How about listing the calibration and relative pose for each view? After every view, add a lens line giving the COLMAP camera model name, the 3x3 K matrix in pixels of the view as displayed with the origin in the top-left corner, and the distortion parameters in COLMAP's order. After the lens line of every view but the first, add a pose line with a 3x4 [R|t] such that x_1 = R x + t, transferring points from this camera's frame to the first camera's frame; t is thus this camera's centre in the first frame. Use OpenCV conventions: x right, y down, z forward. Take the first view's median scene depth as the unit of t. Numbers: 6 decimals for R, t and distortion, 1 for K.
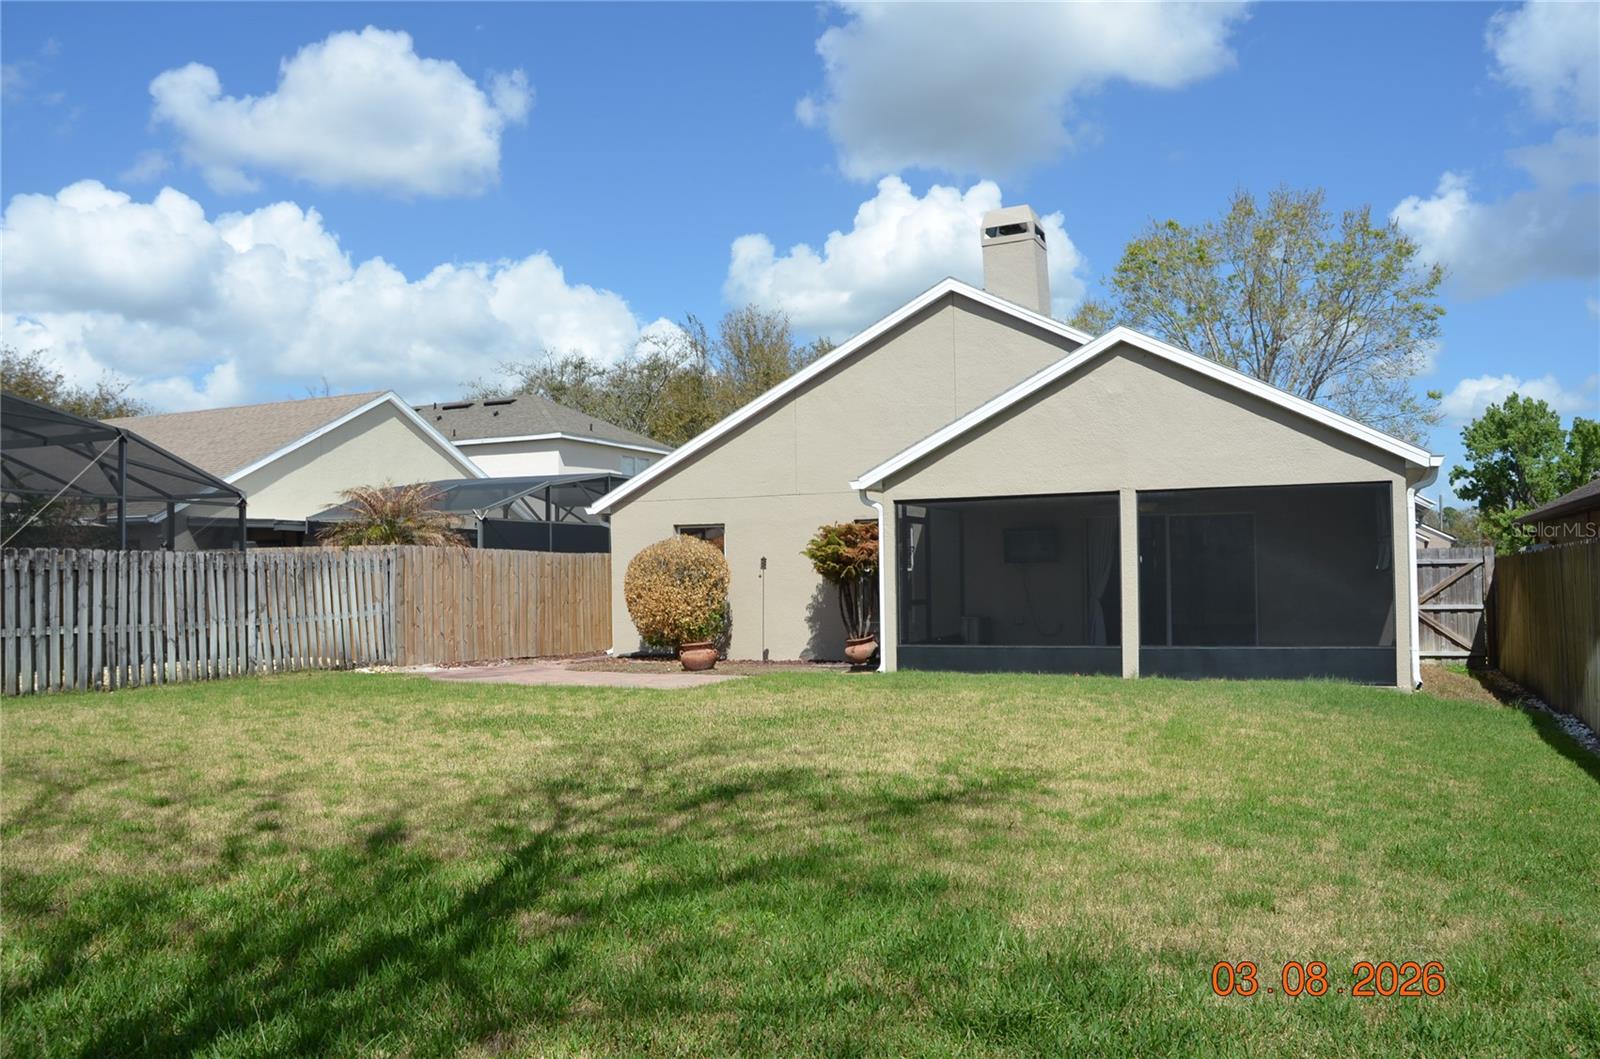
lens RADIAL K [[1251.2, 0, 803.5], [0, 1251.2, 532.9], [0, 0, 1]] dist [-0.157686, 0.138306]
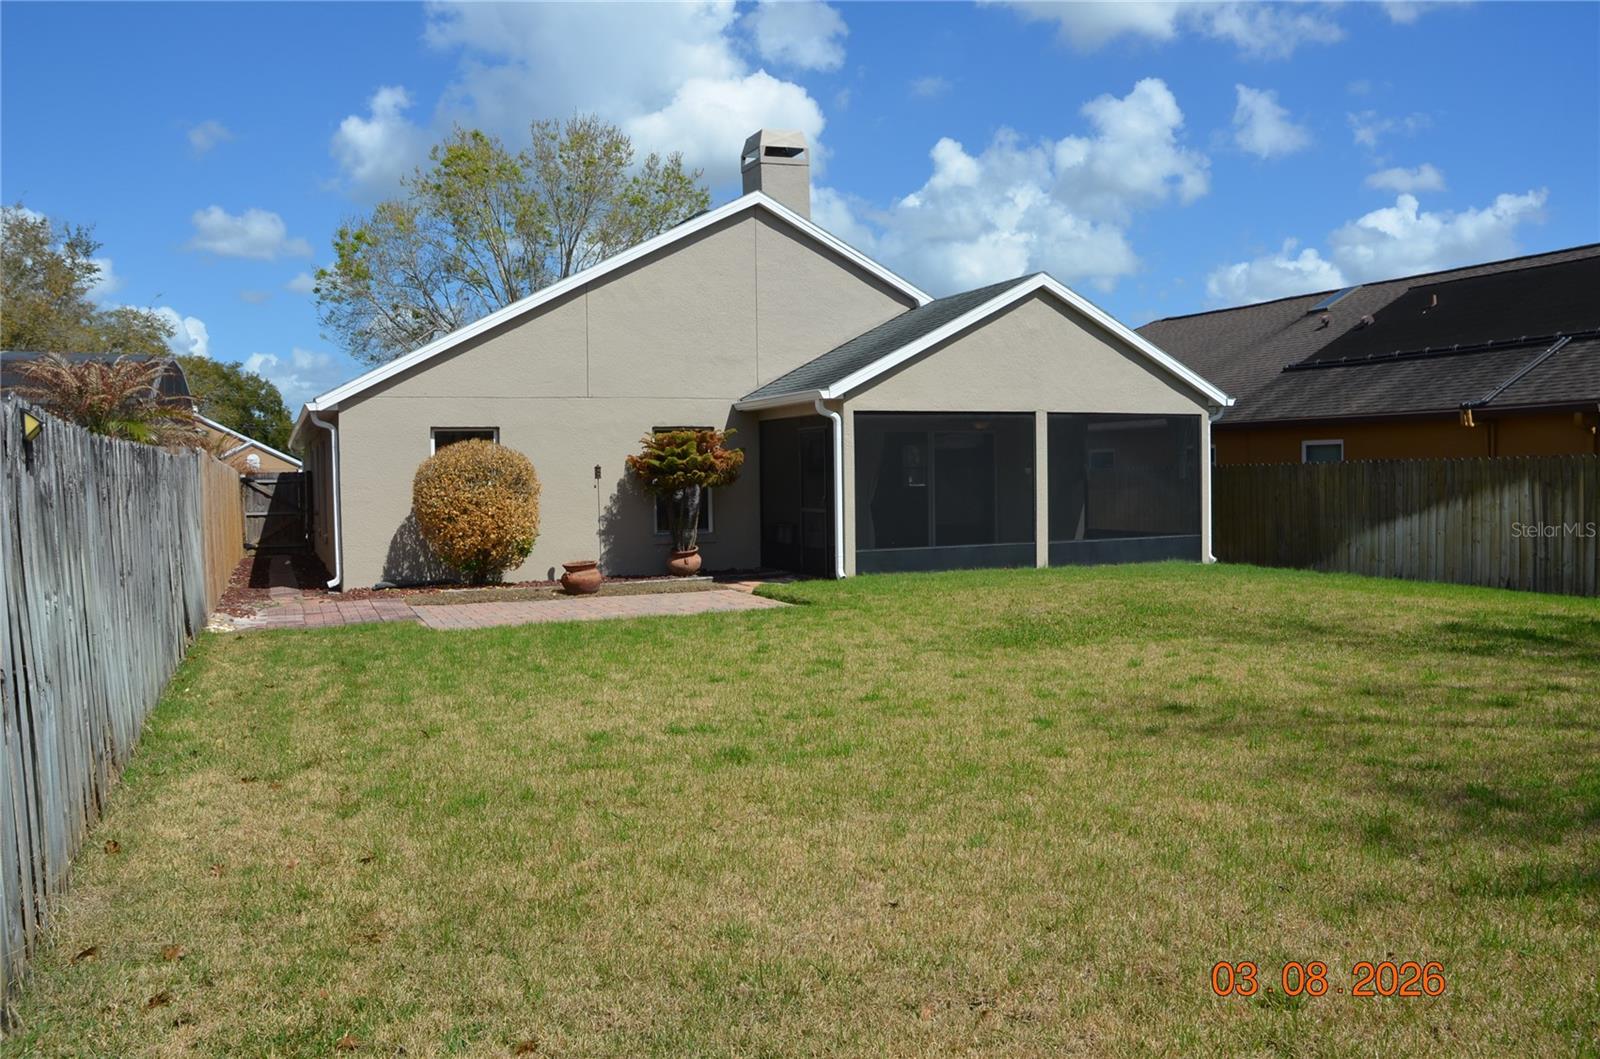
lens RADIAL K [[1251.2, 0, 803.9], [0, 1251.2, 535.1], [0, 0, 1]] dist [-0.157686, 0.138306]
pose [[0.671882, -0.034564, 0.739851, -0.621112], [-0.018847, 0.997789, 0.063730, 0.009655], [-0.740418, -0.056763, 0.669746, 0.287486]]
